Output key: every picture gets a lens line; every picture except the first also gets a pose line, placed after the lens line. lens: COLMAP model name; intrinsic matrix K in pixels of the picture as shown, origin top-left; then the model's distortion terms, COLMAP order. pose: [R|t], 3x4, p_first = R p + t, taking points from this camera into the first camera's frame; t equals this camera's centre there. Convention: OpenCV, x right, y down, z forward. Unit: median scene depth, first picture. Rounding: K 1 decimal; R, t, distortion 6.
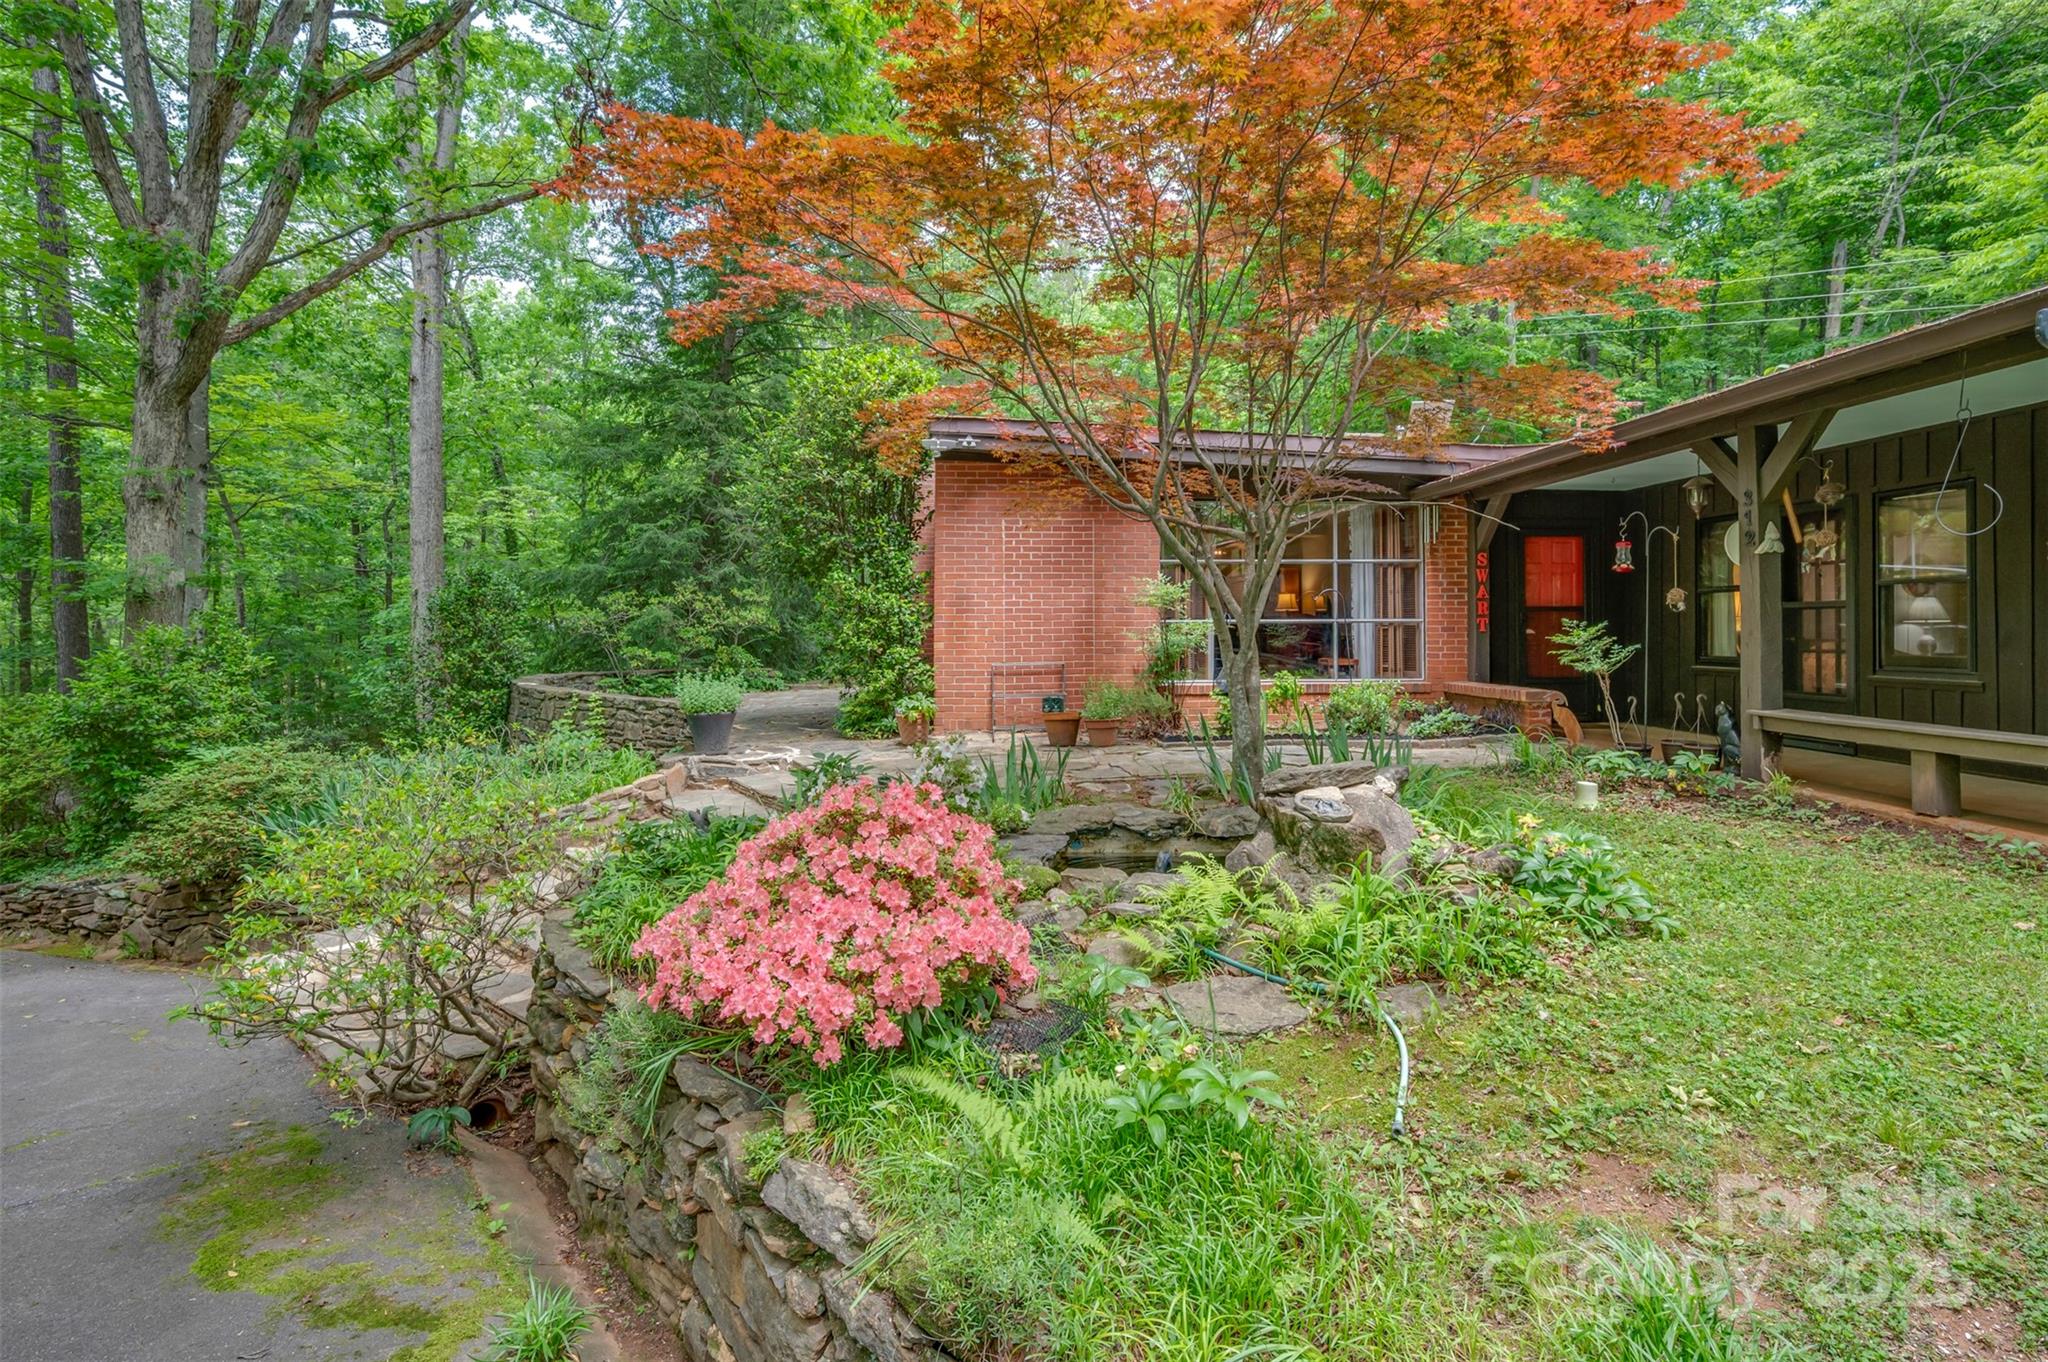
lens RADIAL K [[858.0, 0, 1023.5], [0, 858.0, 625.5], [0, 0, 1]] dist [-0.002212, -0.000191]
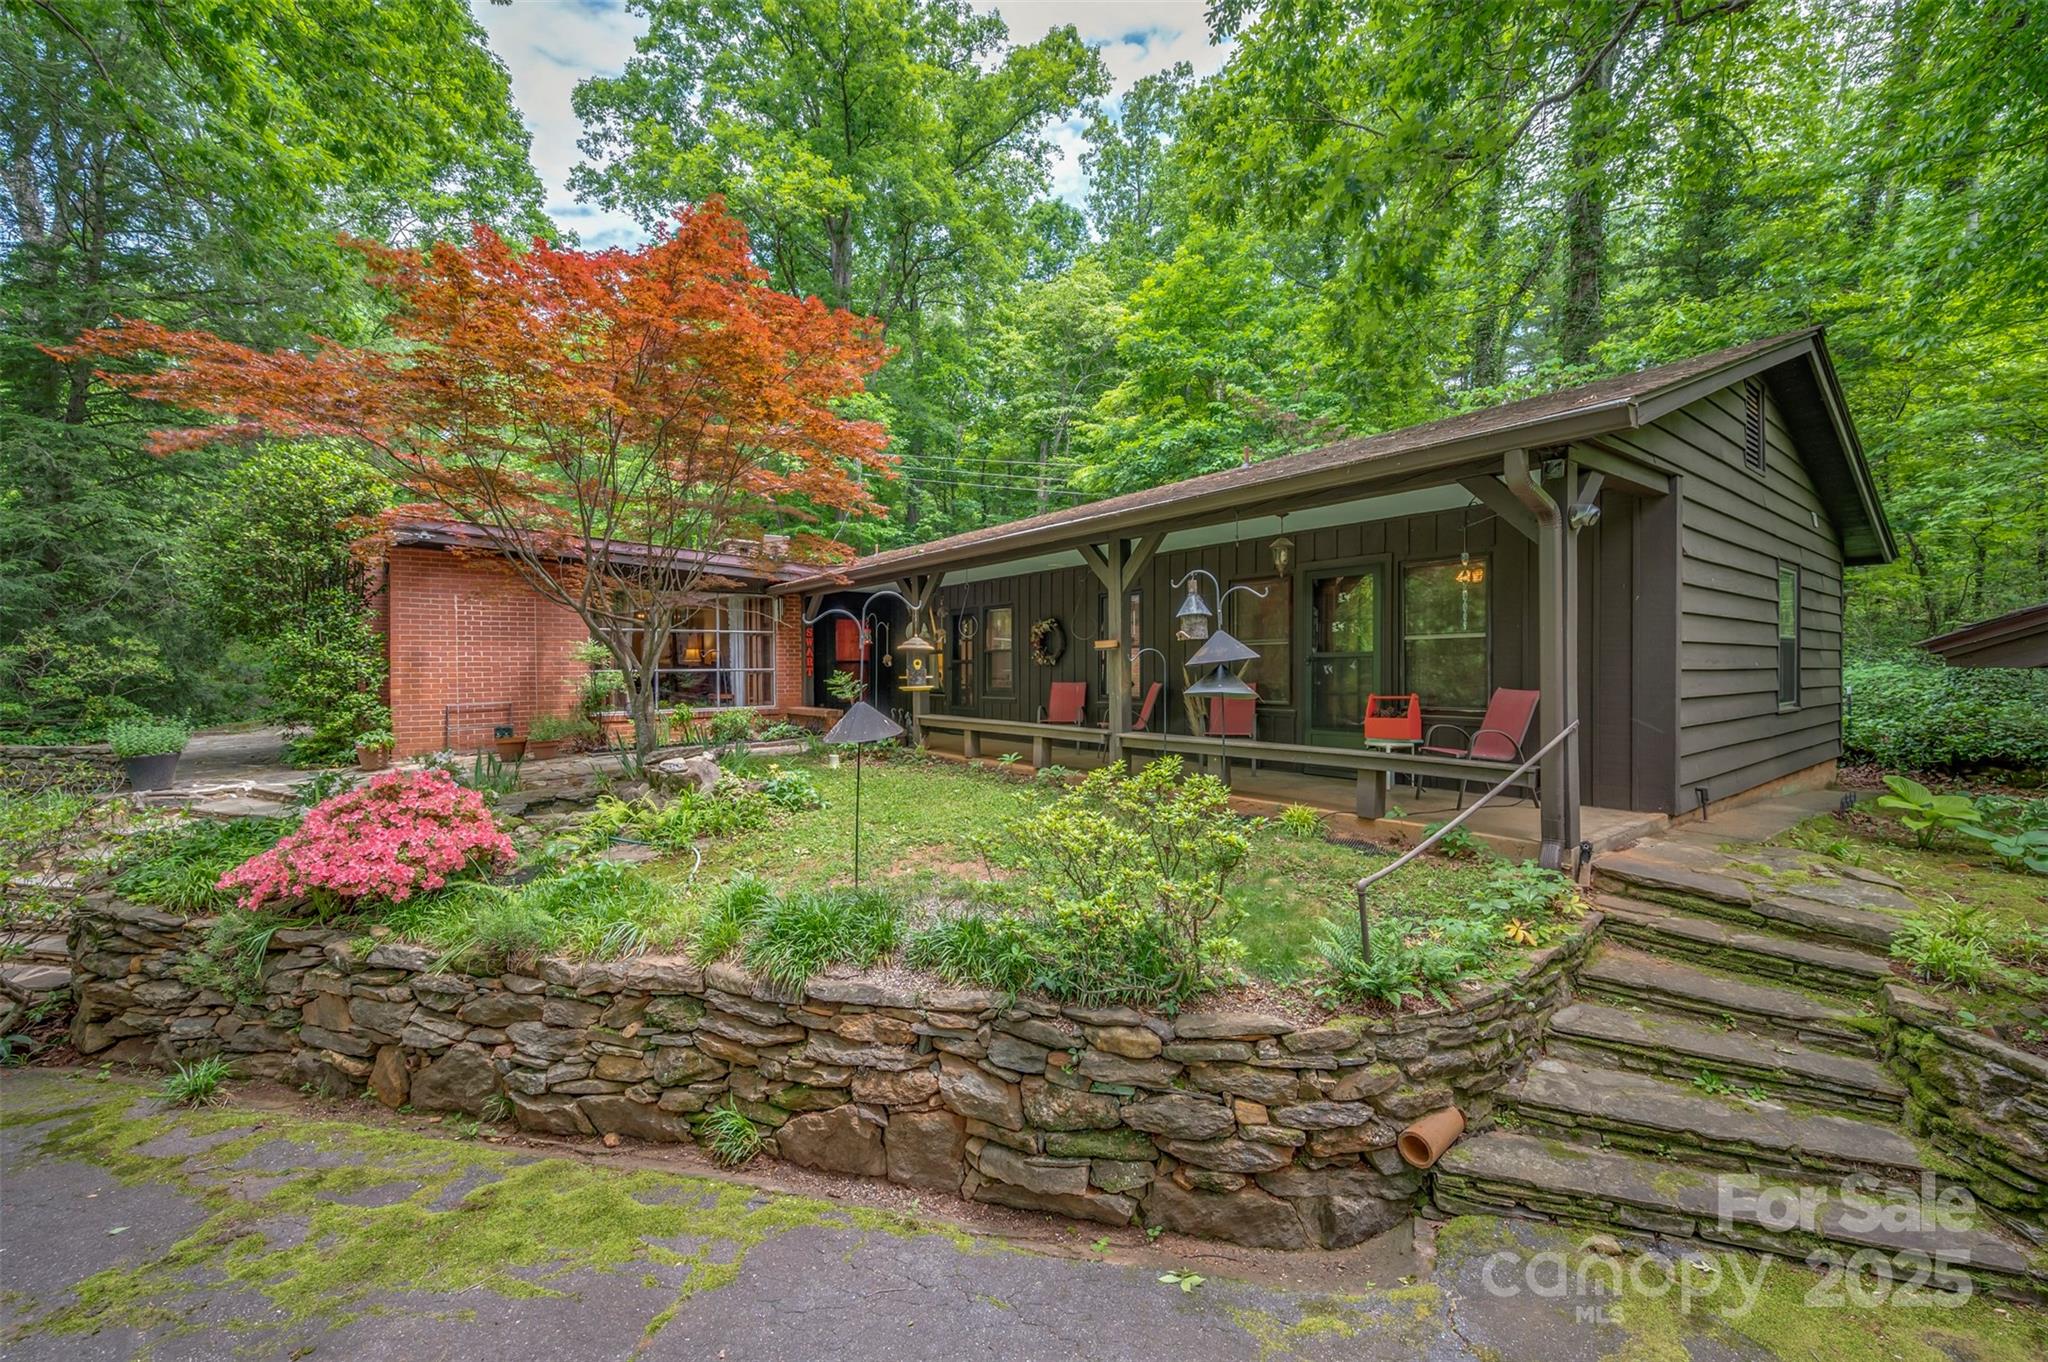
lens RADIAL K [[787.5, 0, 1022.5], [0, 787.5, 671.1], [0, 0, 1]] dist [-0.002353, -0.000360]
pose [[0.795352, -0.005530, 0.606122, -0.068412], [-0.000966, 0.999946, 0.010391, -0.021434], [-0.606147, -0.008850, 0.795304, -0.522227]]
